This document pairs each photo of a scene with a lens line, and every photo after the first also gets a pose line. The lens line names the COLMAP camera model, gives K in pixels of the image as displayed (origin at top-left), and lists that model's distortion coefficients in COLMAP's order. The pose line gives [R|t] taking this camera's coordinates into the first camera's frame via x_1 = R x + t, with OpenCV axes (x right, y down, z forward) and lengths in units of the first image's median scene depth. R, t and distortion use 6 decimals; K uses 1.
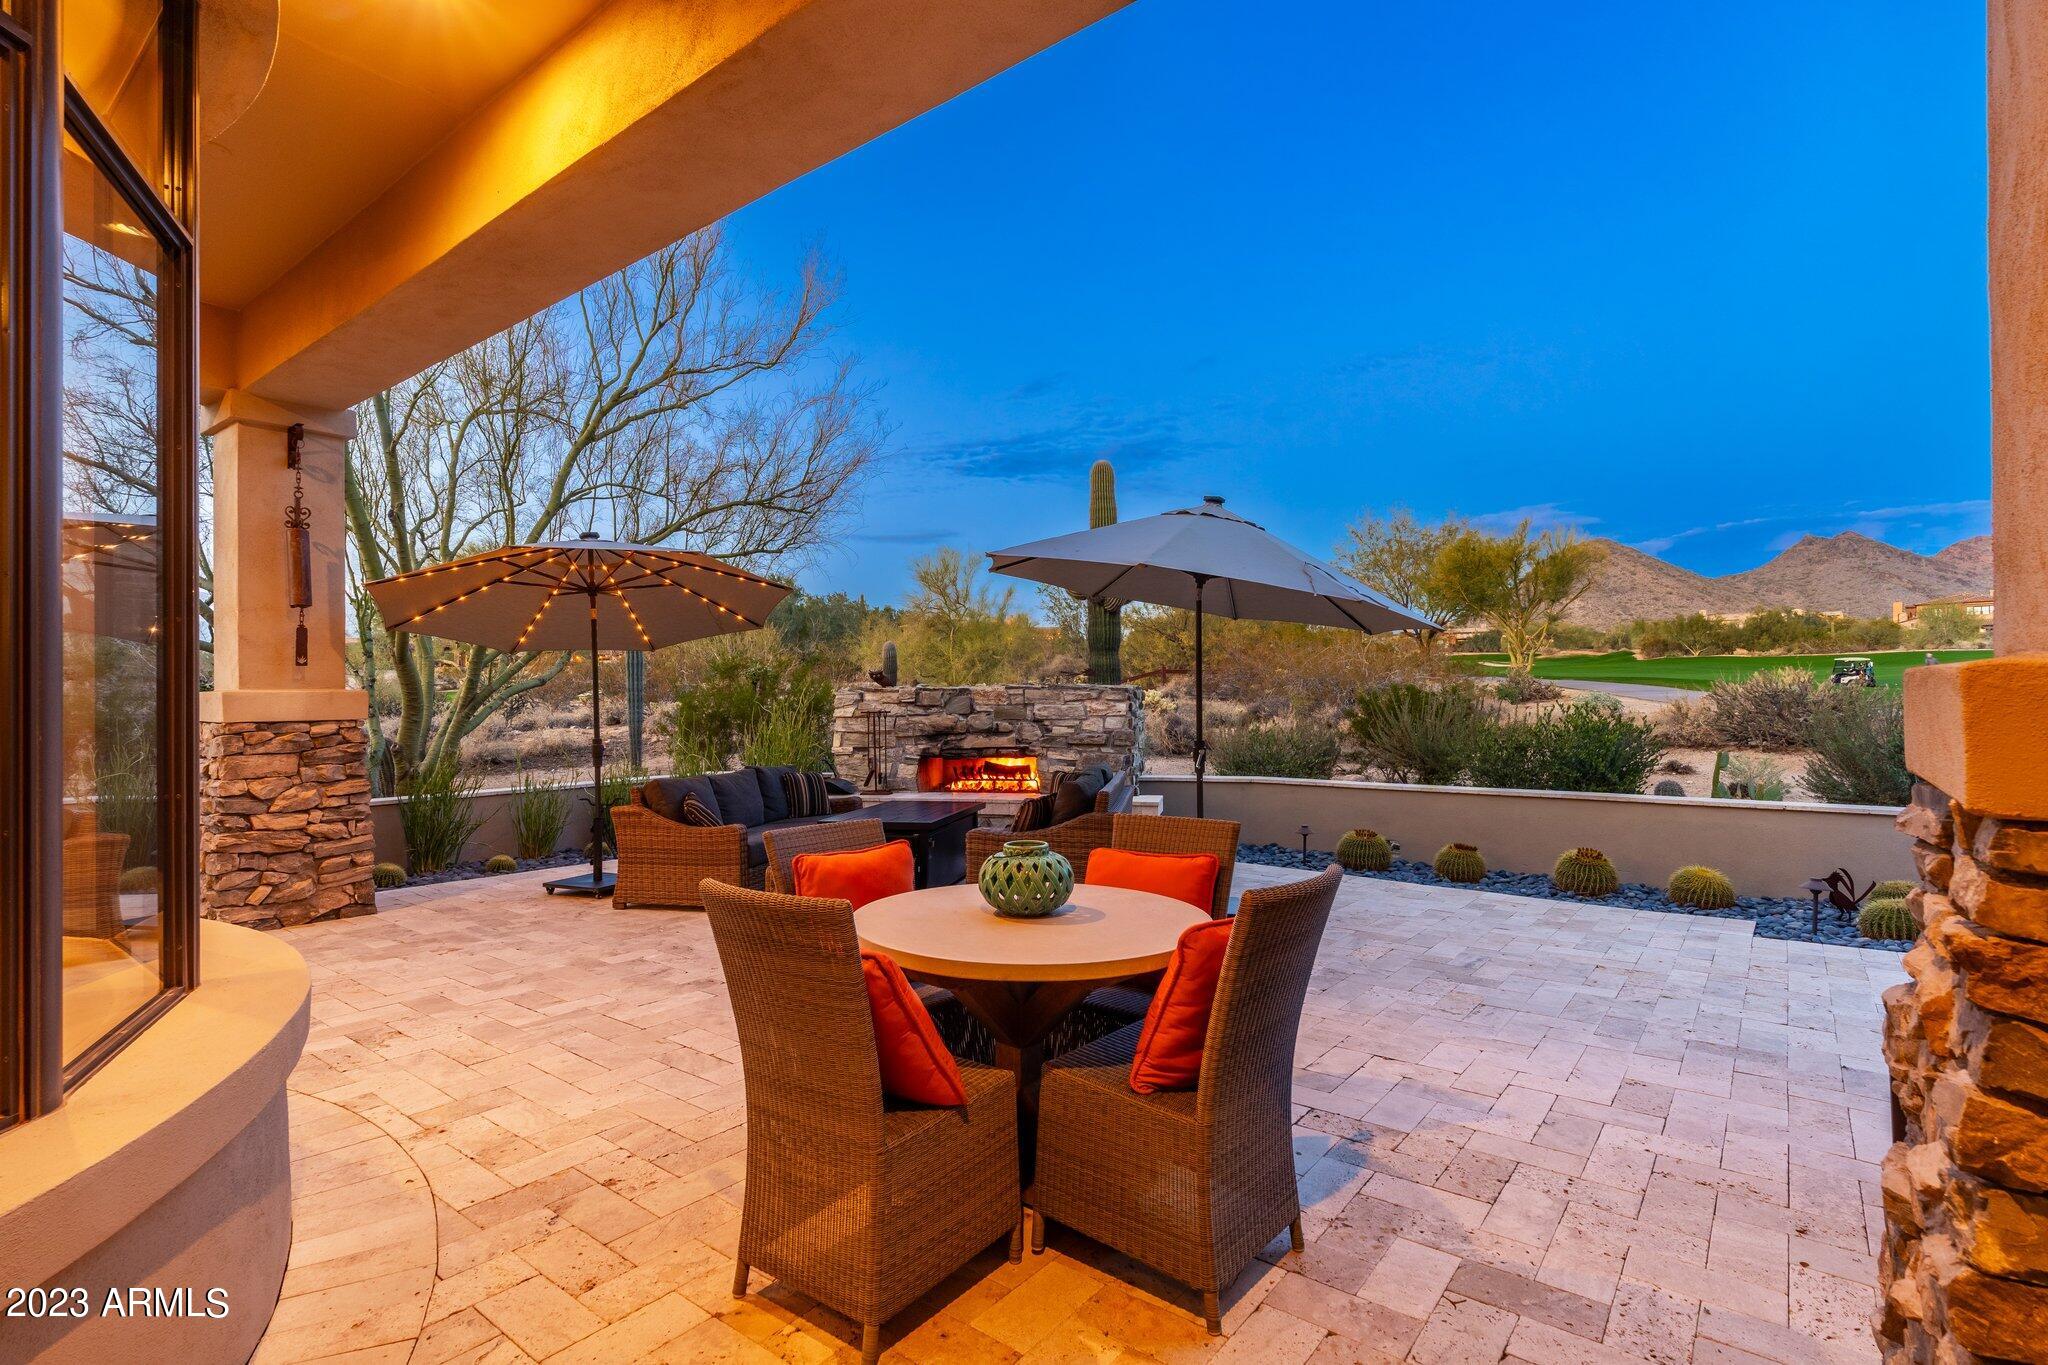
lens RADIAL K [[975.3, 0, 1024.0], [0, 975.3, 682.5], [0, 0, 1]] dist [-0.000626, -0.000204]
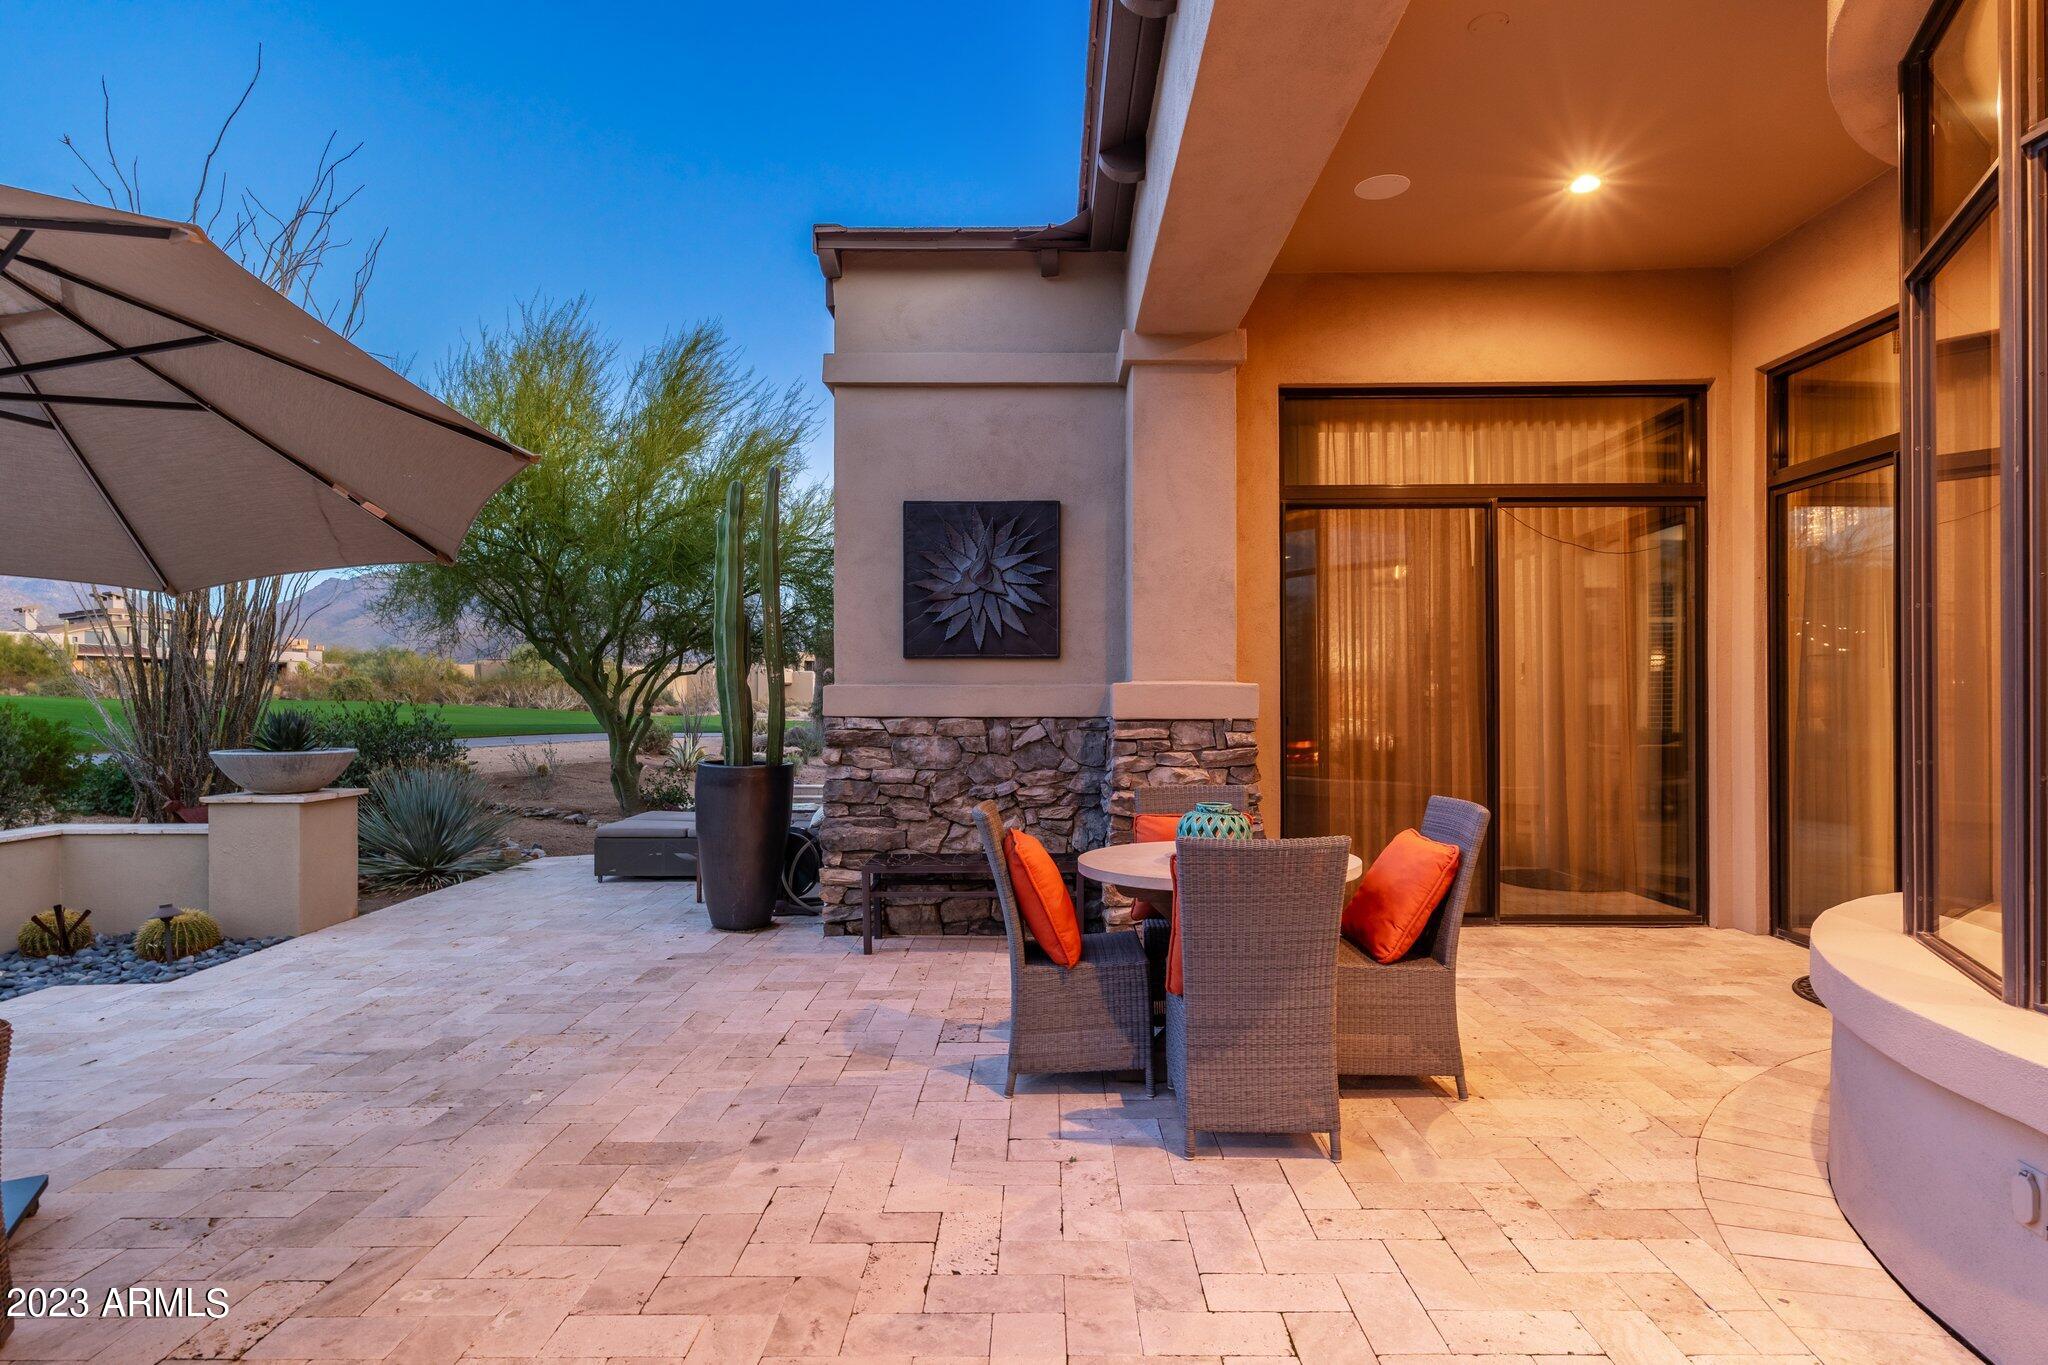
lens RADIAL K [[1112.9, 0, 1024.0], [0, 1112.9, 682.5], [0, 0, 1]] dist [0.000834, 0.000304]
pose [[-0.604411, 0.020312, 0.796414, -0.786636], [-0.002610, 0.999619, -0.027475, 0.038003], [-0.796669, -0.018685, -0.604128, 1.624648]]
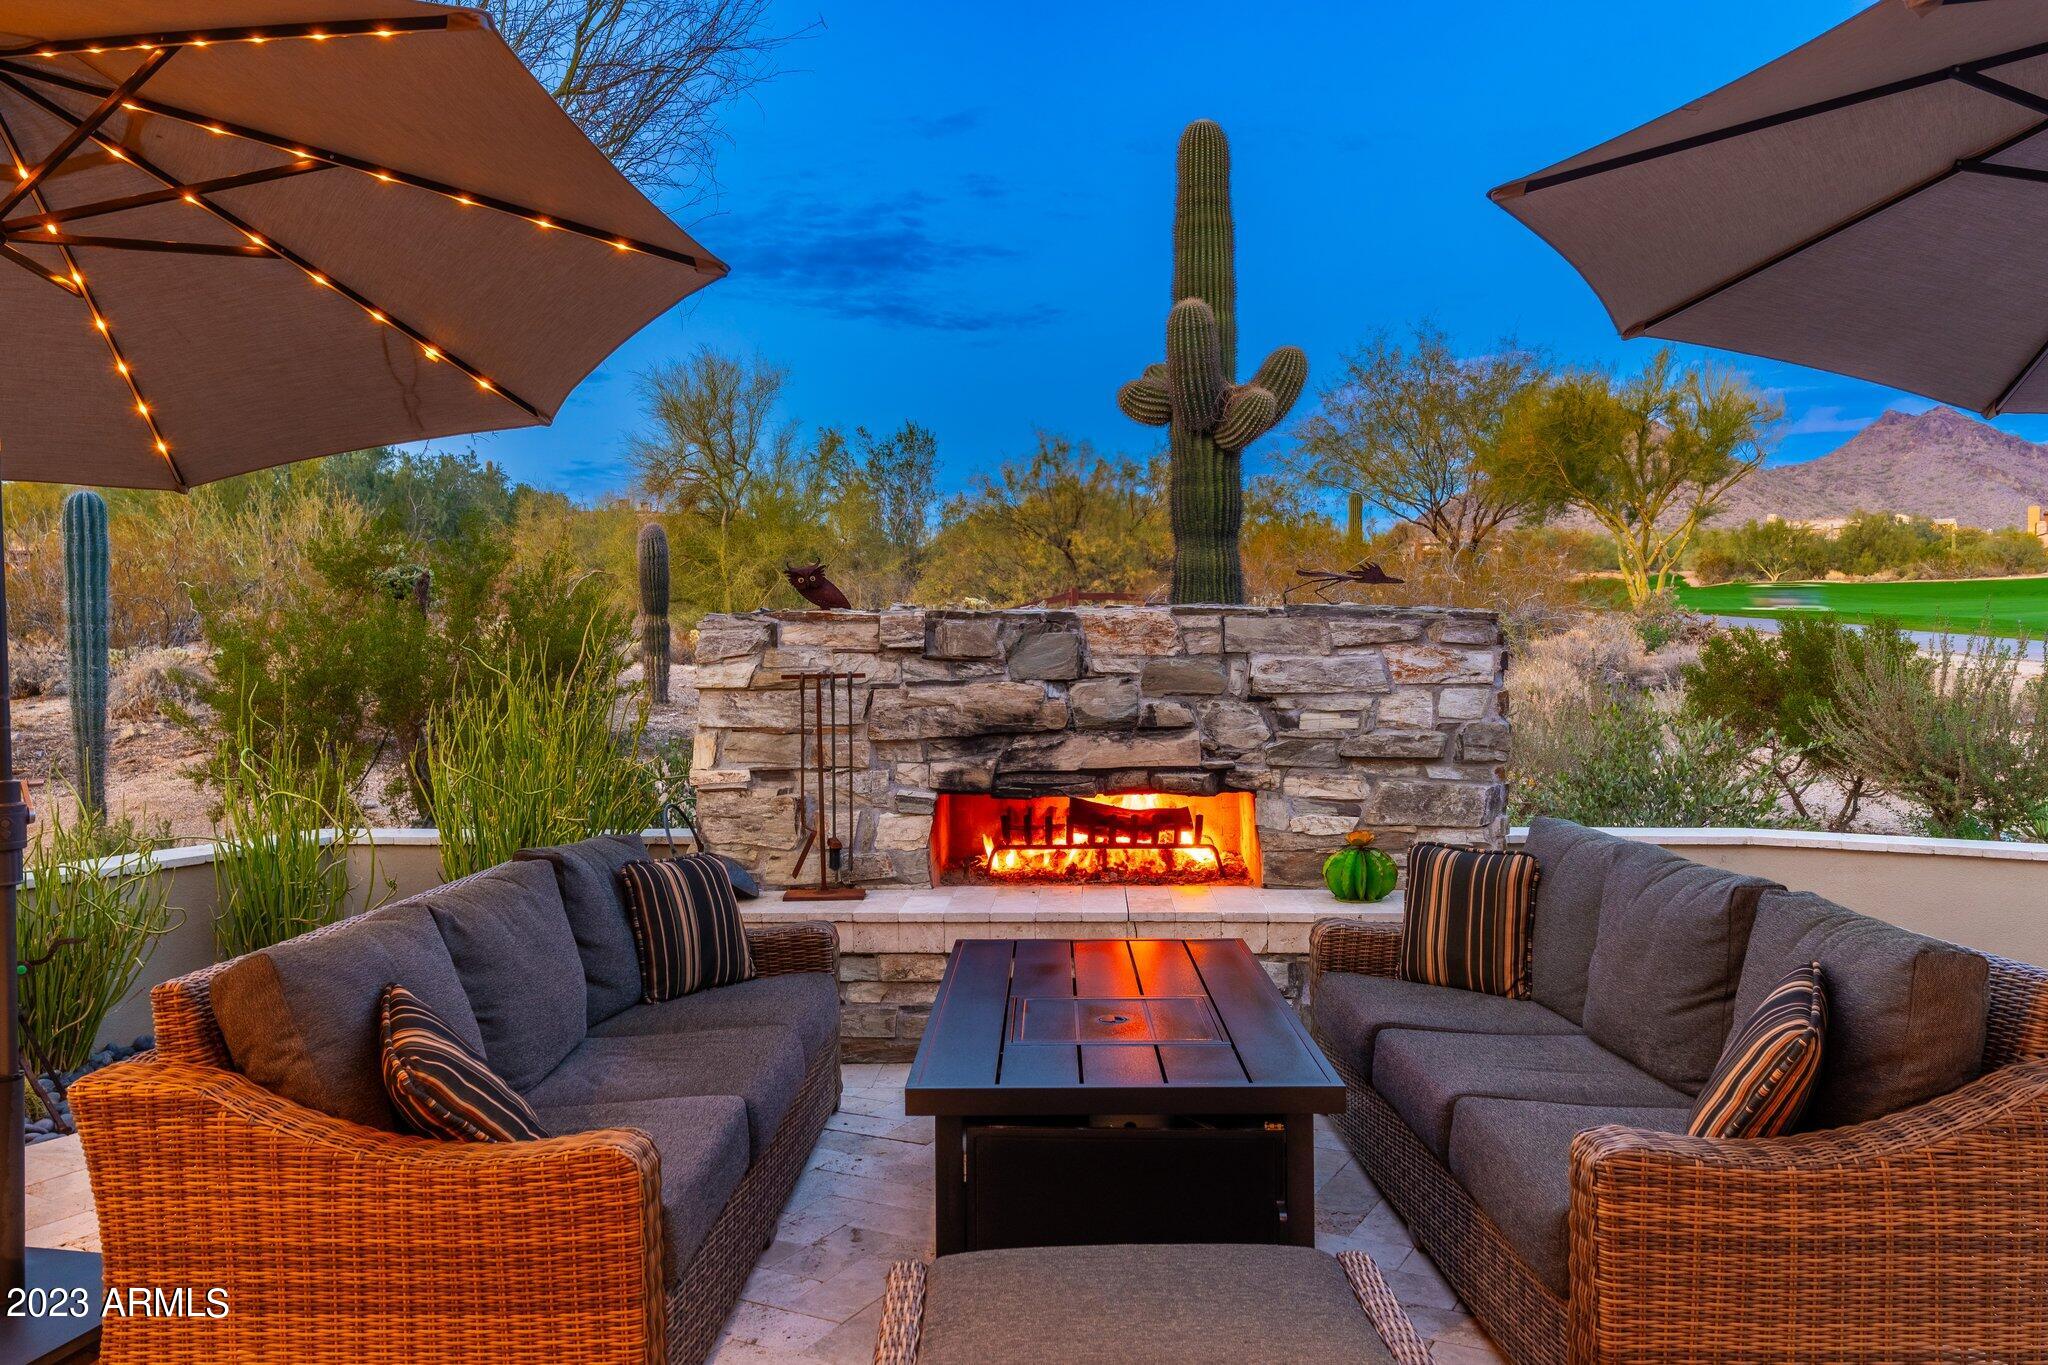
lens RADIAL K [[1561.7, 0, 1024.0], [0, 1561.7, 682.5], [0, 0, 1]] dist [0.004291, 0.002463]
pose [[0.985210, -0.002982, 0.171326, -0.176759], [-0.004138, 0.999143, 0.041182, 0.008074], [-0.171302, -0.041281, 0.984353, 0.399724]]
